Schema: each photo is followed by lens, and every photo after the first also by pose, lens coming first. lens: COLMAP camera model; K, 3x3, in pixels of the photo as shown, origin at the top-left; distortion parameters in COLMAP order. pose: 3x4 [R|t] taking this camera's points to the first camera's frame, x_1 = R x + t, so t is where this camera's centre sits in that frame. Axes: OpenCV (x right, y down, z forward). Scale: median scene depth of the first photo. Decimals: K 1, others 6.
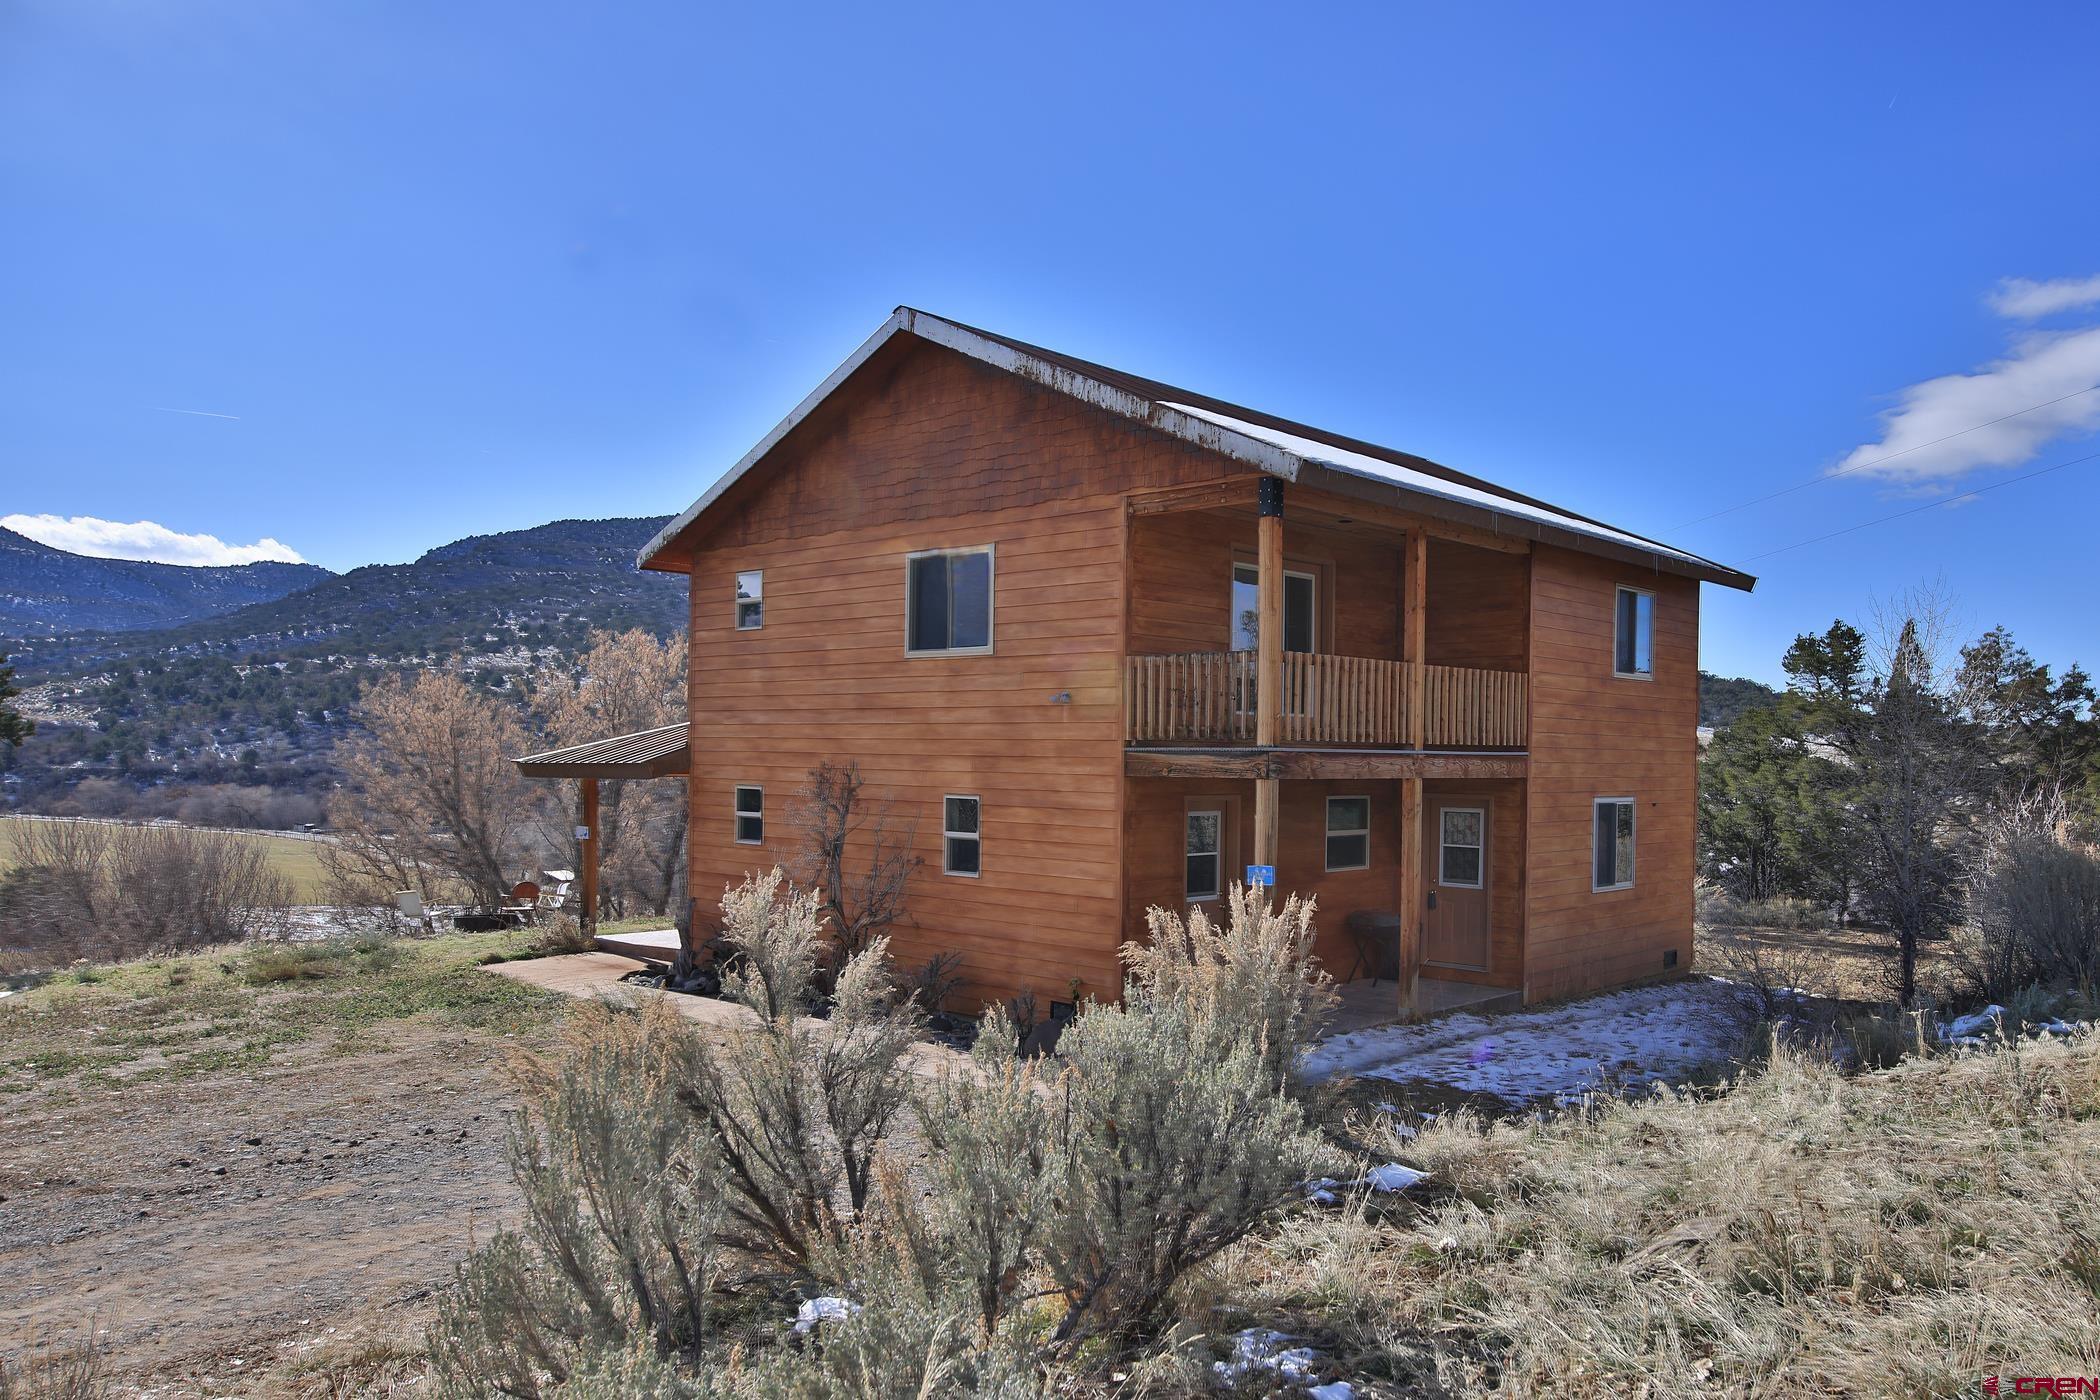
lens RADIAL K [[1479.9, 0, 1049.5], [0, 1479.9, 721.1], [0, 0, 1]] dist [-0.005701, -0.000554]
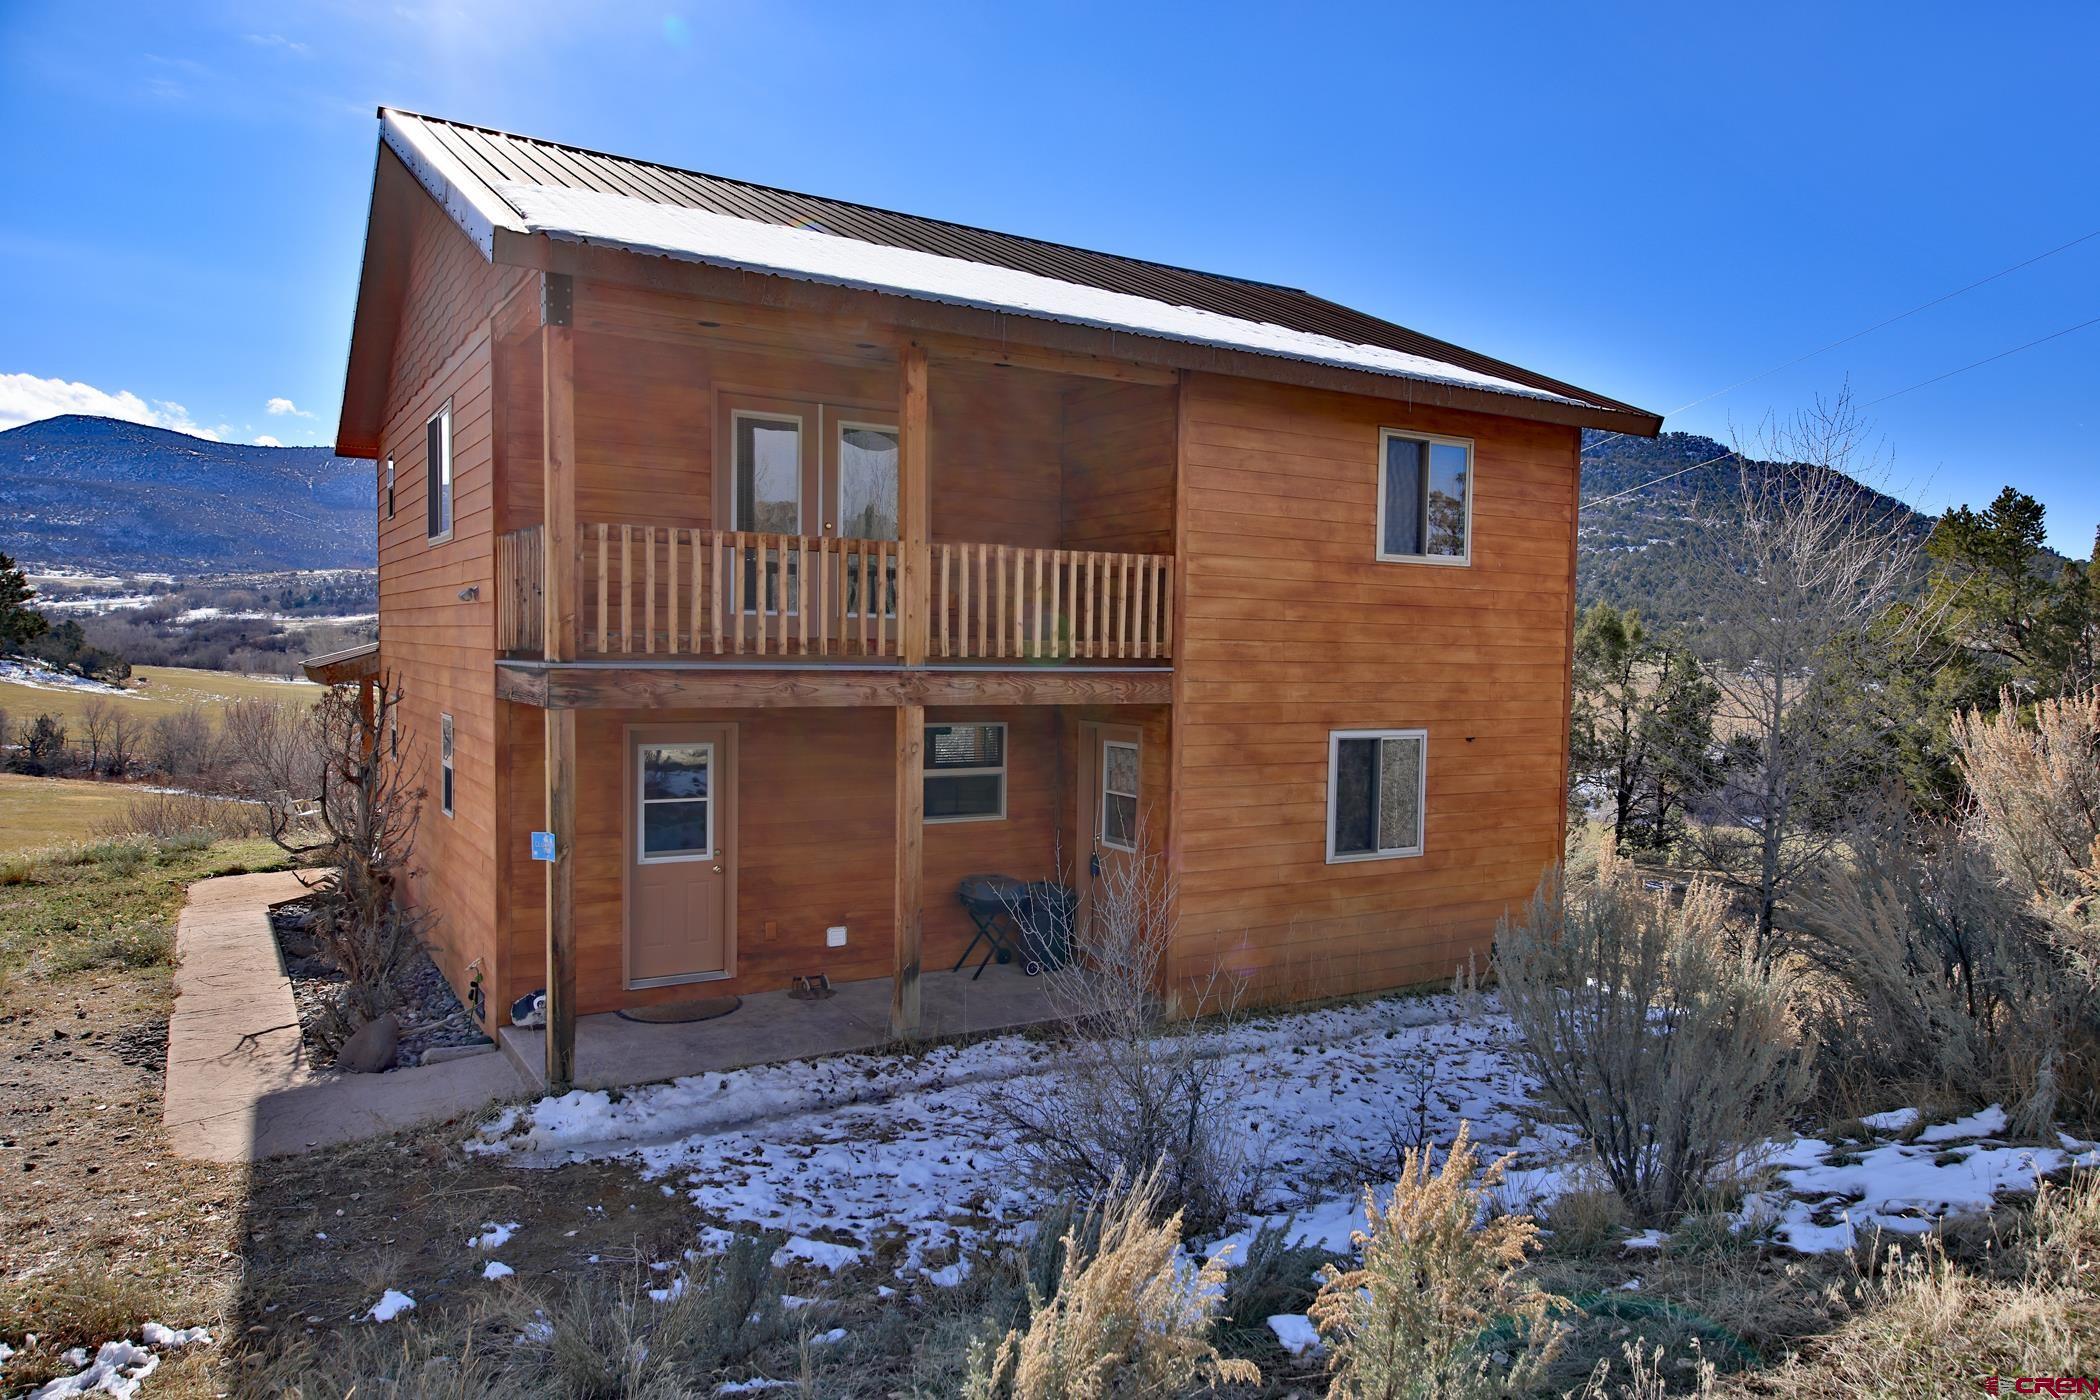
lens RADIAL K [[1343.6, 0, 1050.9], [0, 1343.6, 679.4], [0, 0, 1]] dist [0.016239, 0.000972]
pose [[0.967808, 0.011321, -0.251436, 0.410449], [0.000053, 0.998979, 0.045182, -0.002183], [0.251691, -0.043741, 0.966819, 0.349722]]
